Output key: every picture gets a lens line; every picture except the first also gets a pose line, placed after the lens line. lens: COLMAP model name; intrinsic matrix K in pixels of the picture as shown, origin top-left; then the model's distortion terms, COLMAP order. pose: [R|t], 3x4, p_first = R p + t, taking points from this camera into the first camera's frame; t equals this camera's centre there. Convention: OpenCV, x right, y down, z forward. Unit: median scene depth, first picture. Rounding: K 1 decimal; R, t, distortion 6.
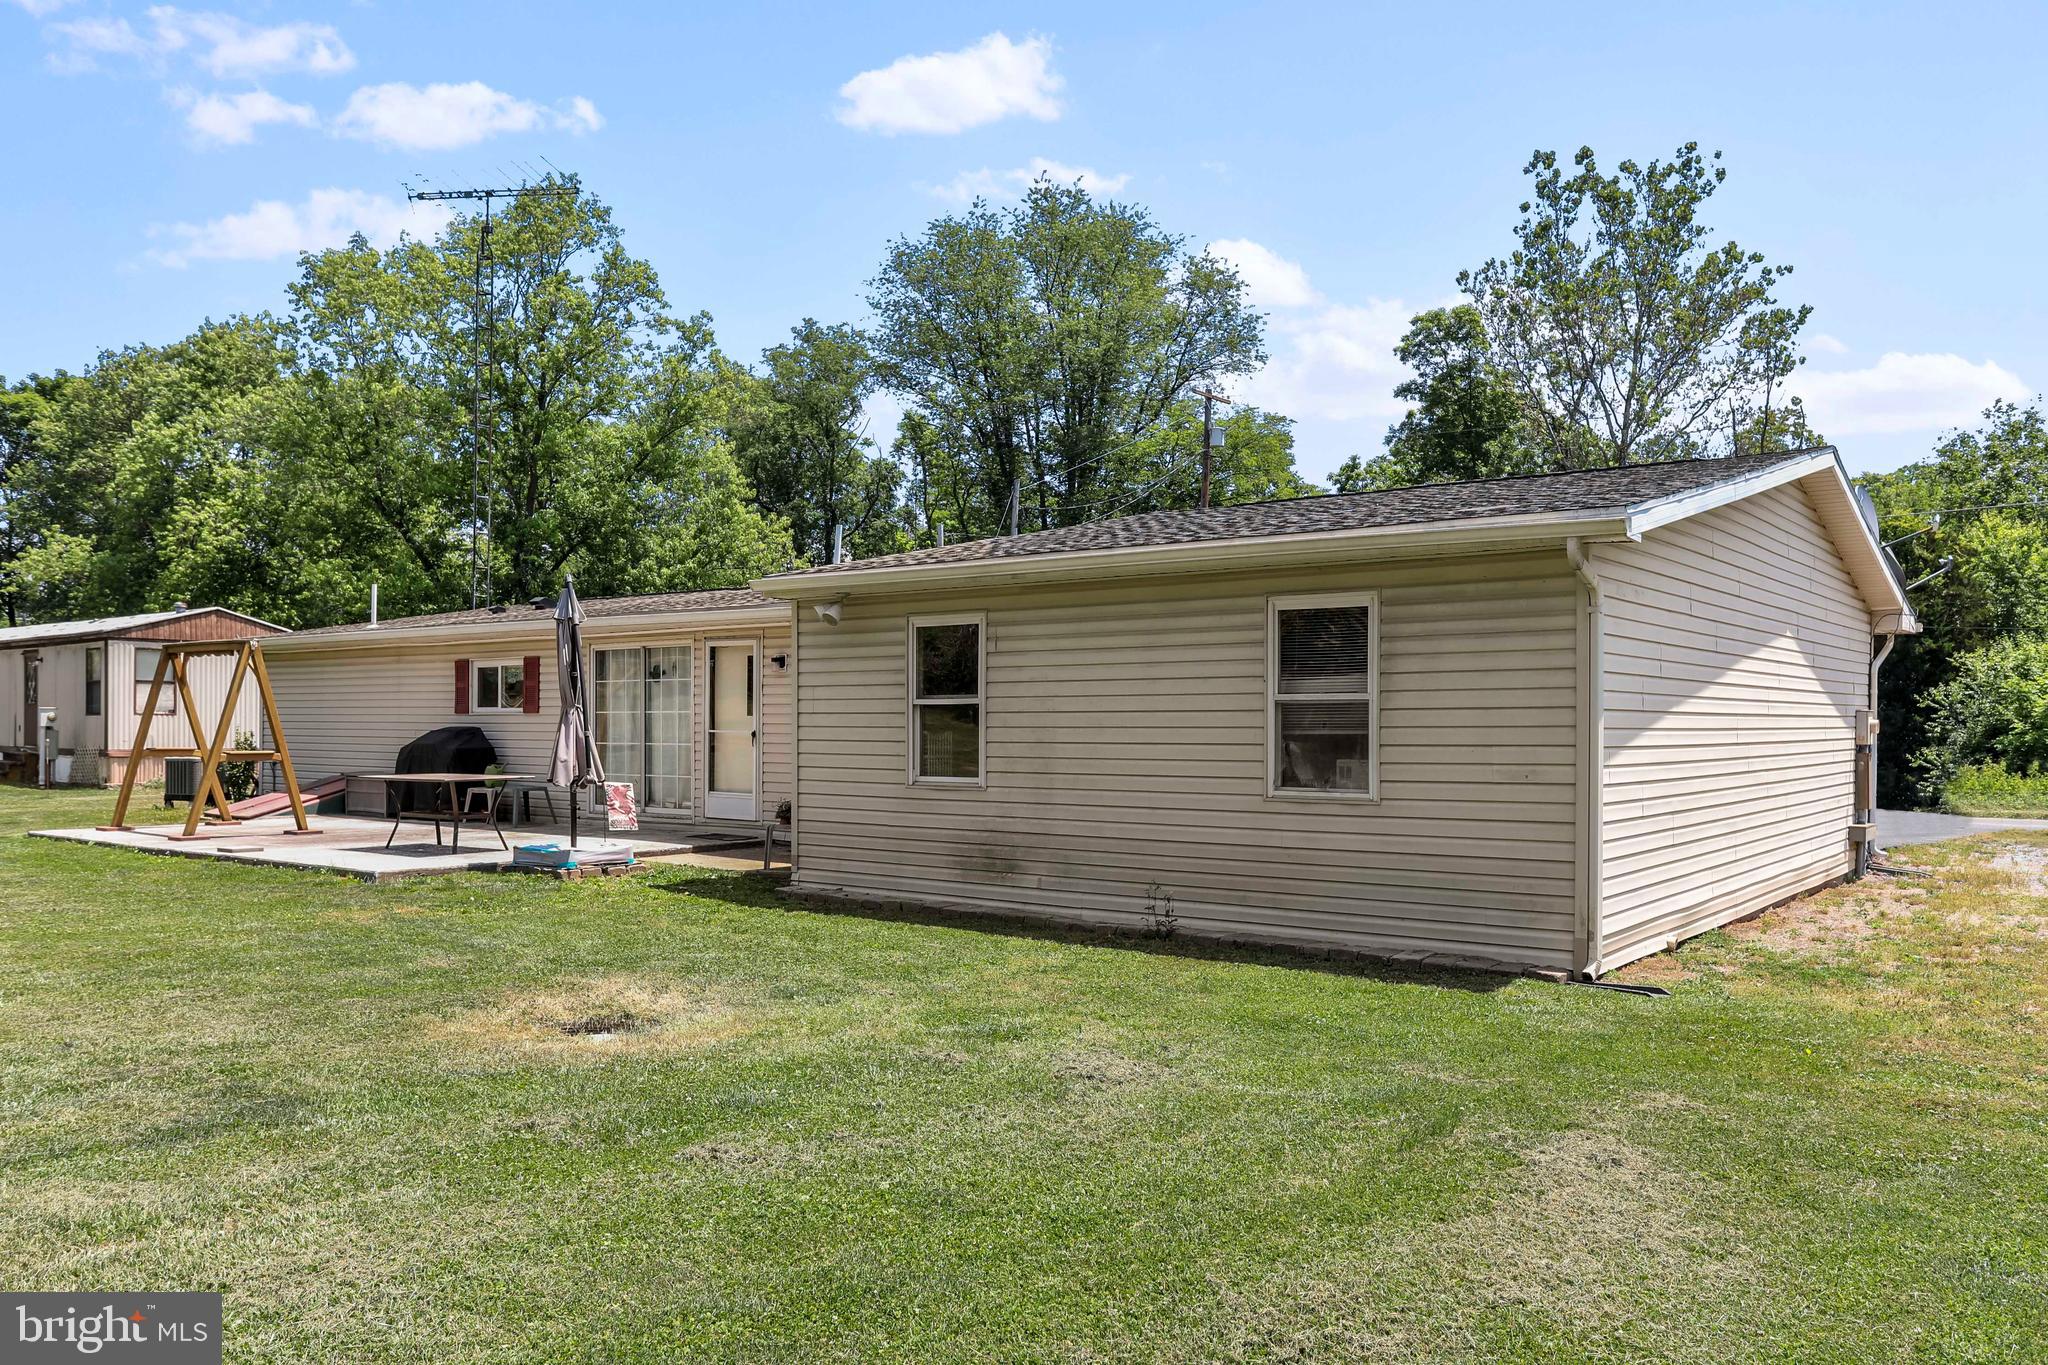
lens RADIAL K [[1517.7, 0, 1020.9], [0, 1517.7, 719.7], [0, 0, 1]] dist [-0.005673, 0.001681]
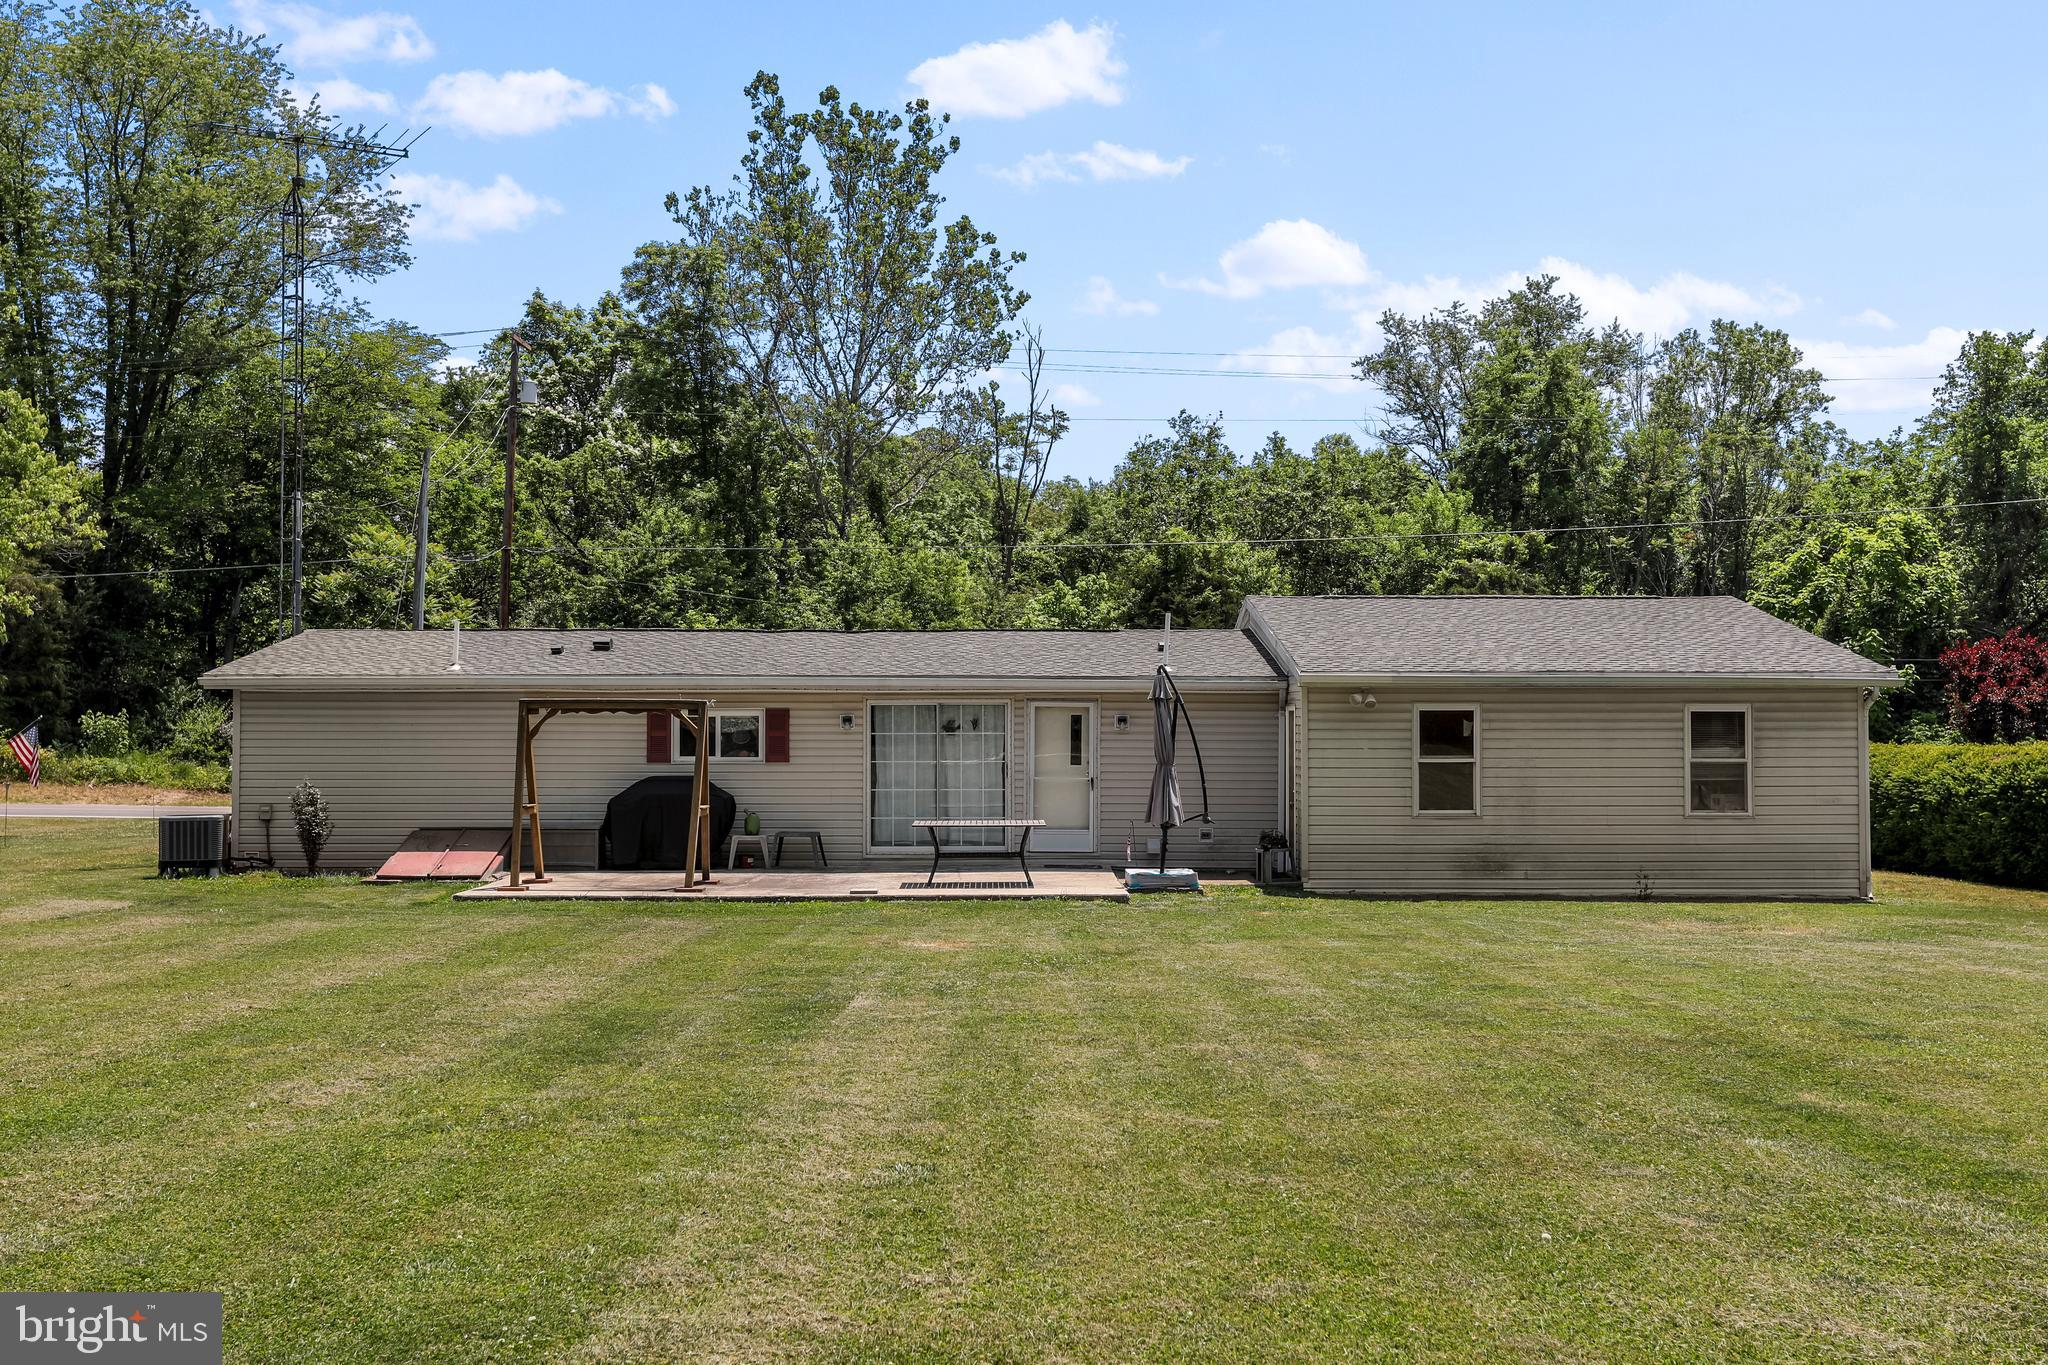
lens RADIAL K [[2253.7, 0, 1024.0], [0, 2253.7, 682.5], [0, 0, 1]] dist [-0.001636, -0.016810]
pose [[0.780671, 0.007770, 0.624894, -1.004412], [-0.000394, 0.999929, -0.011941, -0.035355], [-0.624942, 0.009076, 0.780619, -0.275547]]
